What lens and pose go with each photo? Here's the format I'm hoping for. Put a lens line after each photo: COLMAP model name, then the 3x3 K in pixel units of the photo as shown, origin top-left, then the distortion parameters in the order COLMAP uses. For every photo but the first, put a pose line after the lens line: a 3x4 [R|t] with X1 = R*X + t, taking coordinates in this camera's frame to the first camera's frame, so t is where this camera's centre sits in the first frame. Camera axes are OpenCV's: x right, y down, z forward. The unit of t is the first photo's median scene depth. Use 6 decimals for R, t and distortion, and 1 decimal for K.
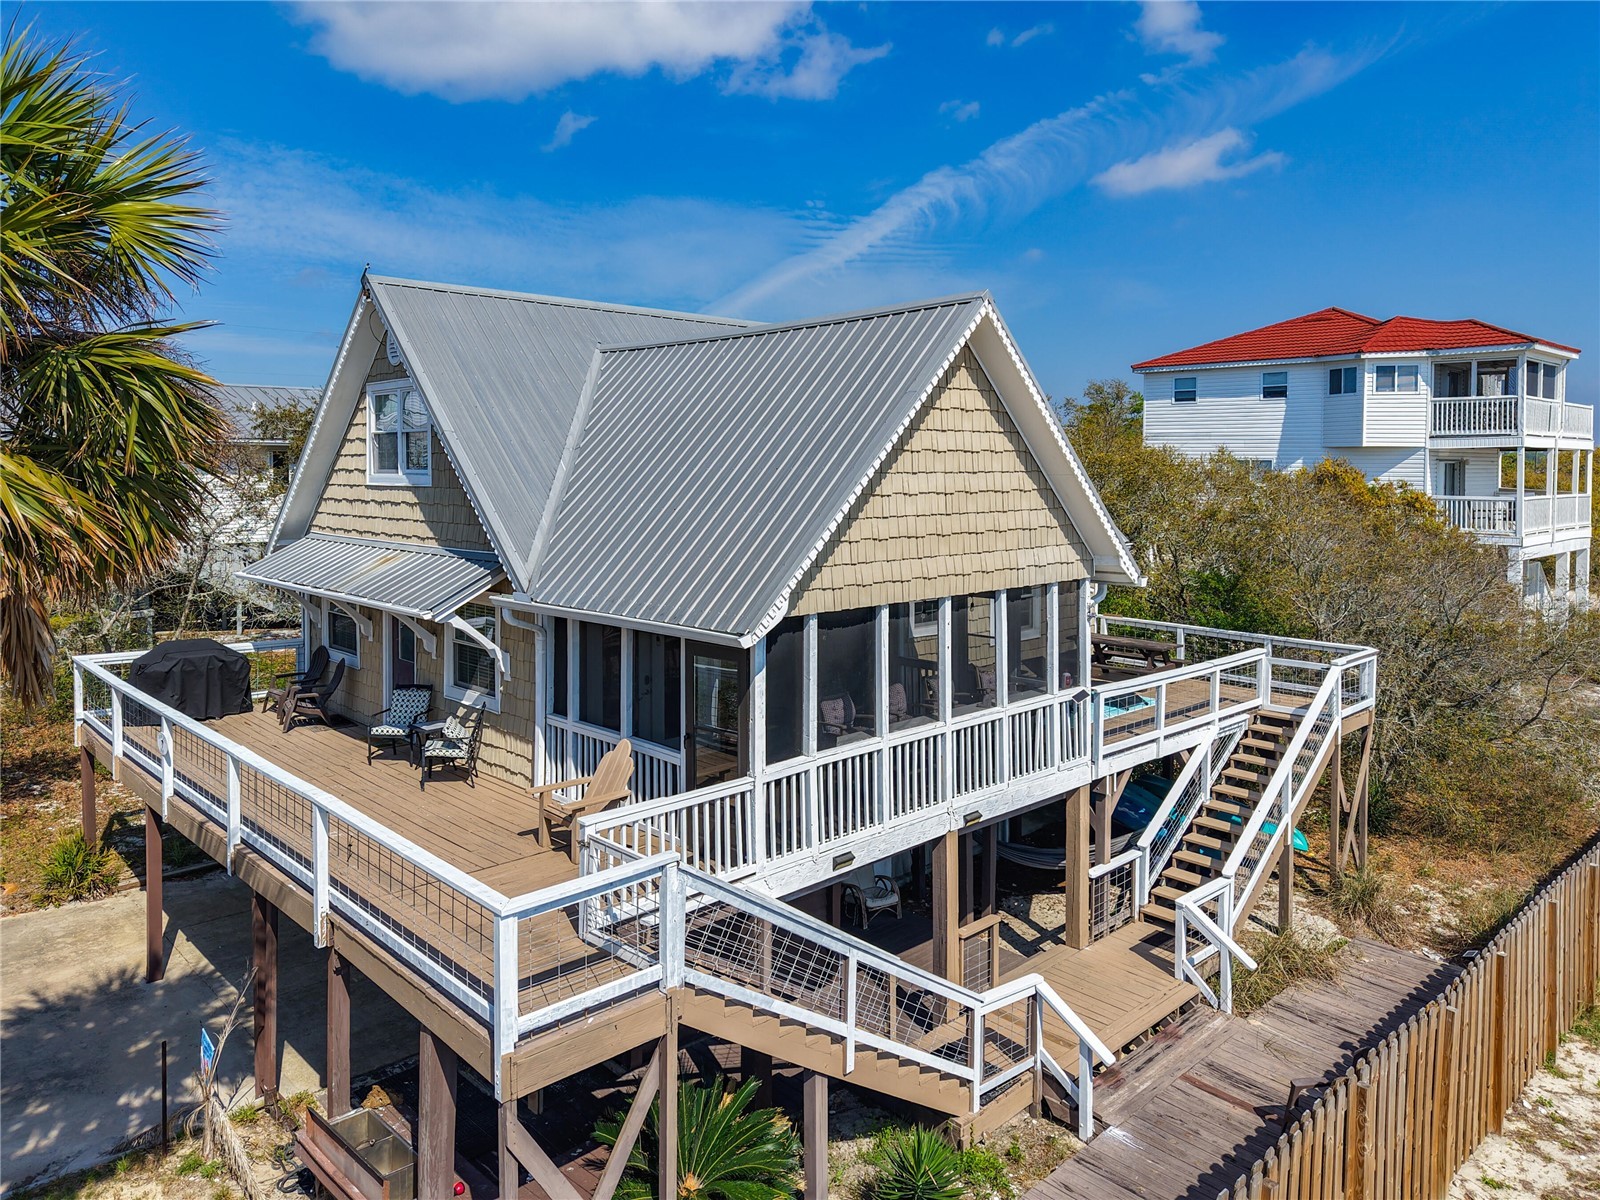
lens RADIAL K [[1089.0, 0, 802.0], [0, 1089.0, 511.0], [0, 0, 1]] dist [0.040206, -0.030560]
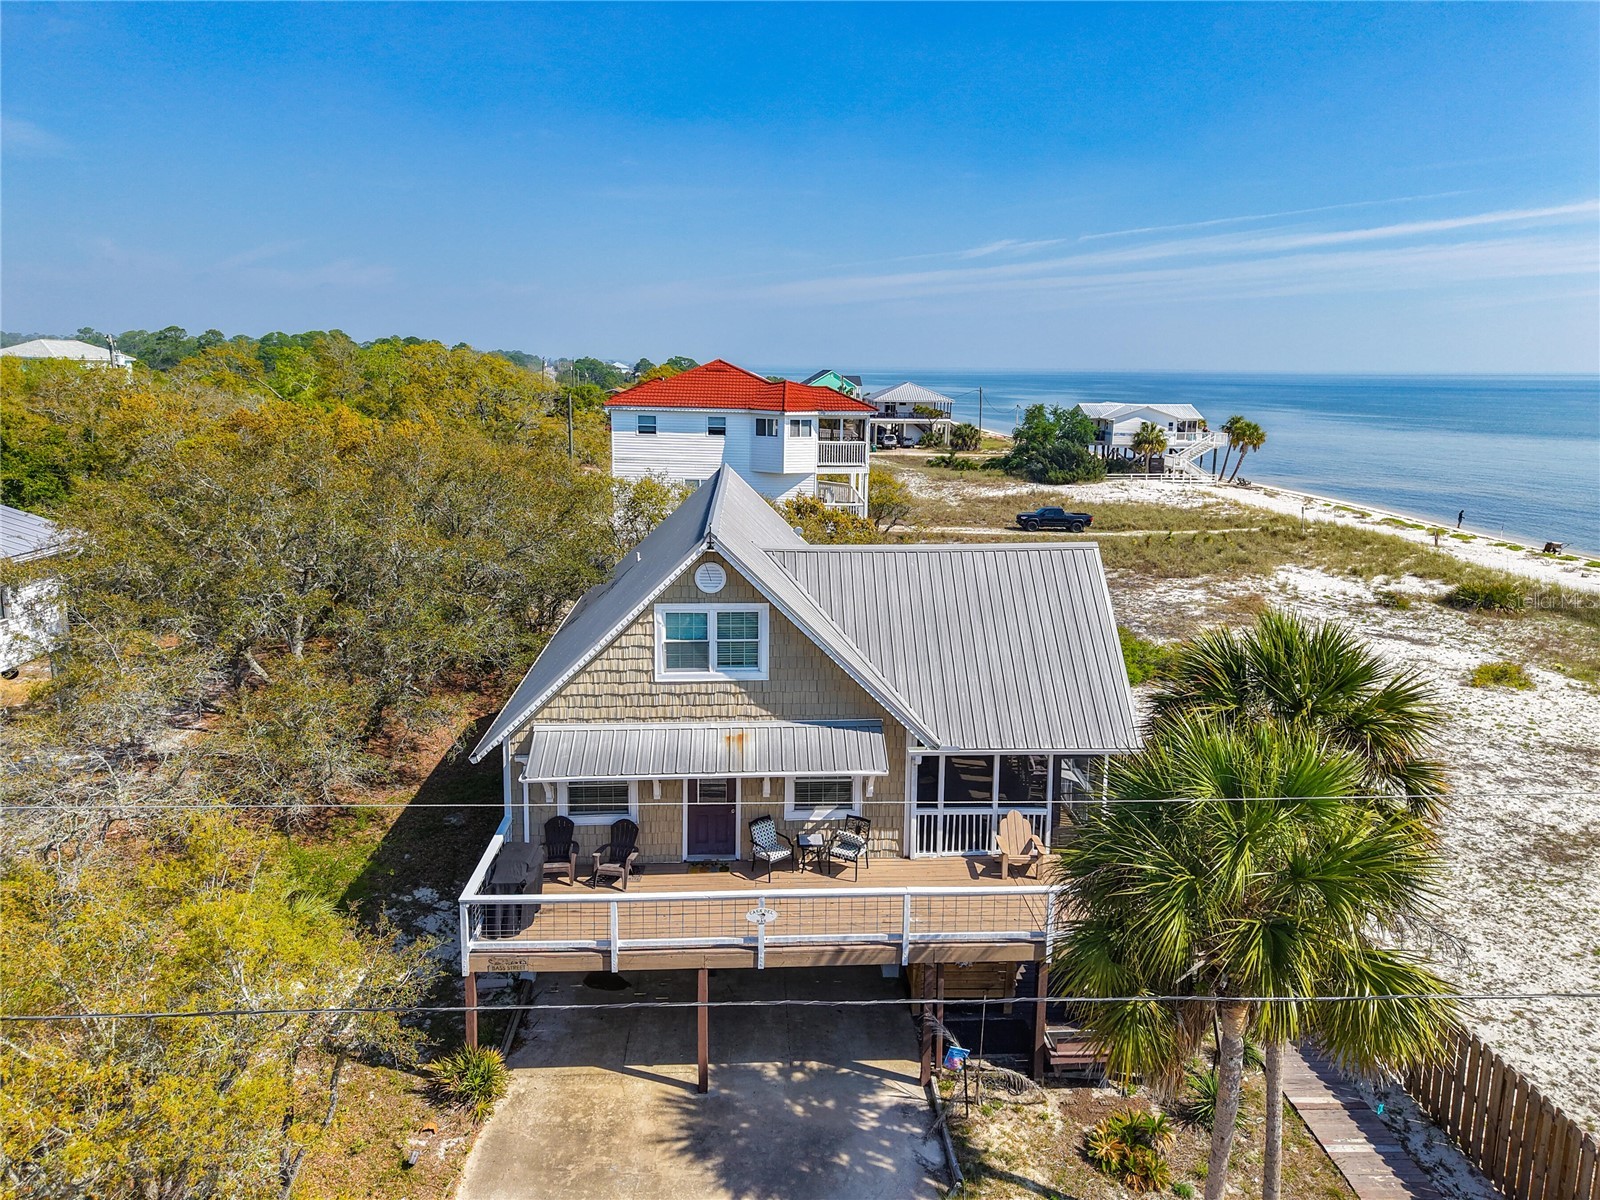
lens RADIAL K [[1089.0, 0, 800.3], [0, 1089.0, 514.0], [0, 0, 1]] dist [0.040206, -0.030560]
pose [[0.649491, -0.100572, 0.753689, -1.270617], [0.024684, 0.993480, 0.111298, -0.366745], [-0.759969, -0.053683, 0.647739, 0.075416]]
